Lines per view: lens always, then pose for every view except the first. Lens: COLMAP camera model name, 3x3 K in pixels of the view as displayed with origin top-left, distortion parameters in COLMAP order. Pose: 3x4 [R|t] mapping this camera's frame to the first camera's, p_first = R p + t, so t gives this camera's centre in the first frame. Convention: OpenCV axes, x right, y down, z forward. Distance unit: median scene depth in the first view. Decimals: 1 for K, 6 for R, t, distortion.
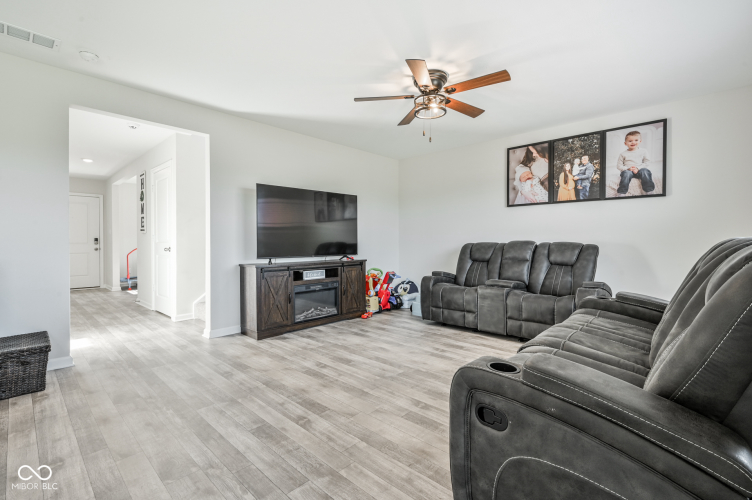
lens RADIAL K [[336.8, 0, 376.5], [0, 336.8, 244.3], [0, 0, 1]] dist [0.000658, 0.000062]
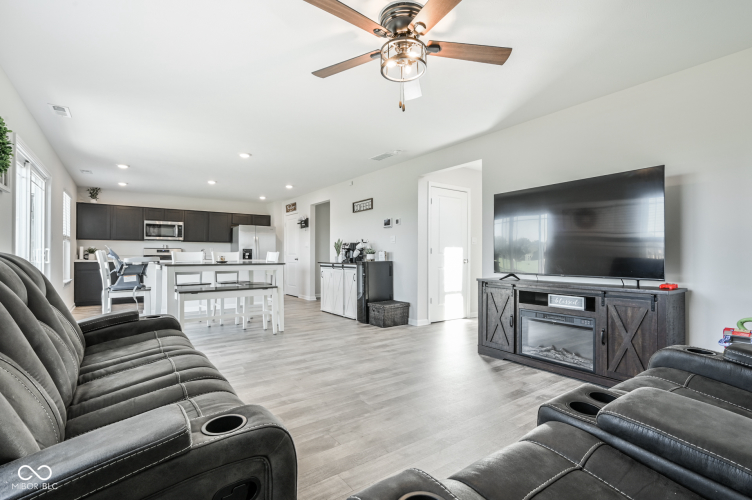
lens RADIAL K [[355.1, 0, 376.0], [0, 355.1, 250.0], [0, 0, 1]] dist [0.018482, 0.000037]
pose [[-0.191848, -0.017058, -0.981276, 0.663587], [-0.008440, 0.999841, -0.015730, -0.002080], [0.981388, 0.005264, -0.191962, 0.808592]]
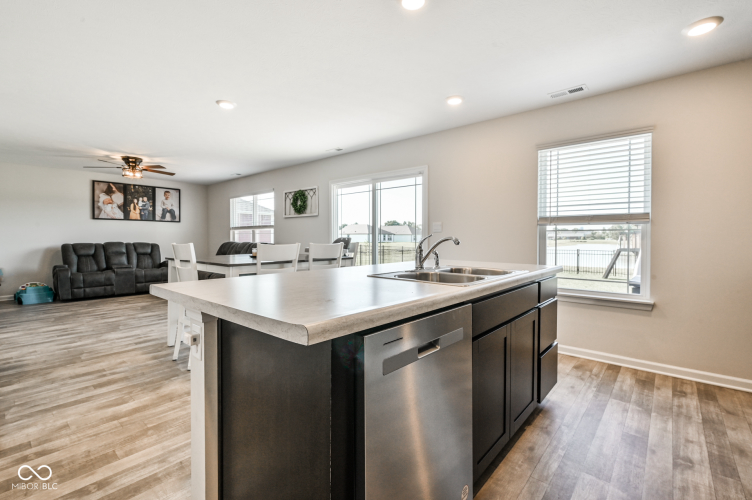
lens RADIAL K [[341.3, 0, 375.6], [0, 341.3, 242.9], [0, 0, 1]] dist [0.003461, 0.000422]
pose [[-0.034077, -0.014663, 0.999312, -1.374883], [0.005132, 0.999877, 0.014847, -0.024915], [-0.999406, 0.005634, -0.033998, -0.240991]]
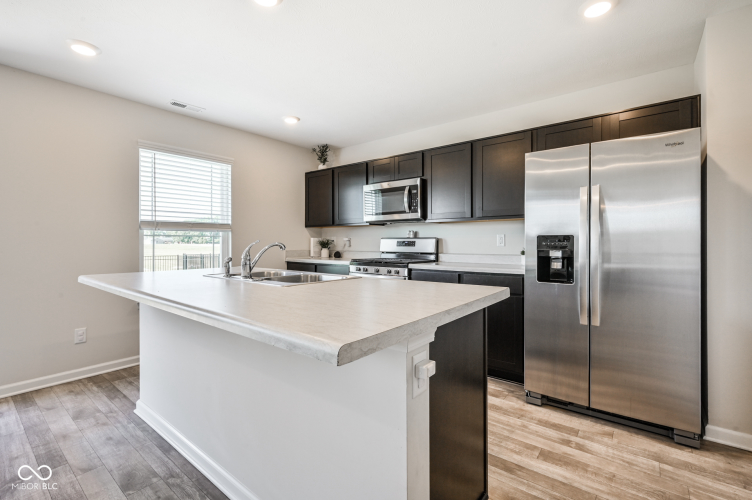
lens RADIAL K [[341.3, 0, 375.6], [0, 341.3, 242.9], [0, 0, 1]] dist [0.003461, 0.000422]
pose [[-0.997300, 0.001425, -0.073425, -1.008068], [0.000795, 0.999963, 0.008606, -0.029118], [0.073434, 0.008525, -0.997264, 0.156594]]
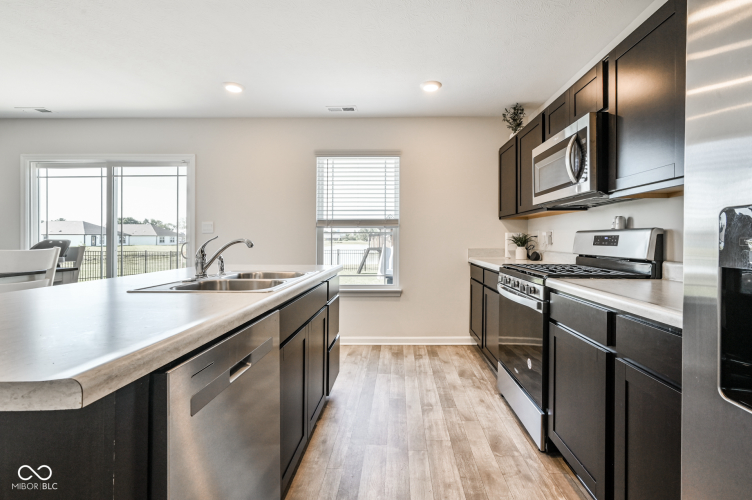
lens RADIAL K [[347.7, 0, 397.4], [0, 347.7, 238.8], [0, 0, 1]] dist [0.003426, 0.000449]
pose [[-0.678864, 0.003104, 0.734257, -1.353792], [0.007977, 0.999963, 0.003148, -0.025538], [-0.734221, 0.007994, -0.678864, -0.207767]]
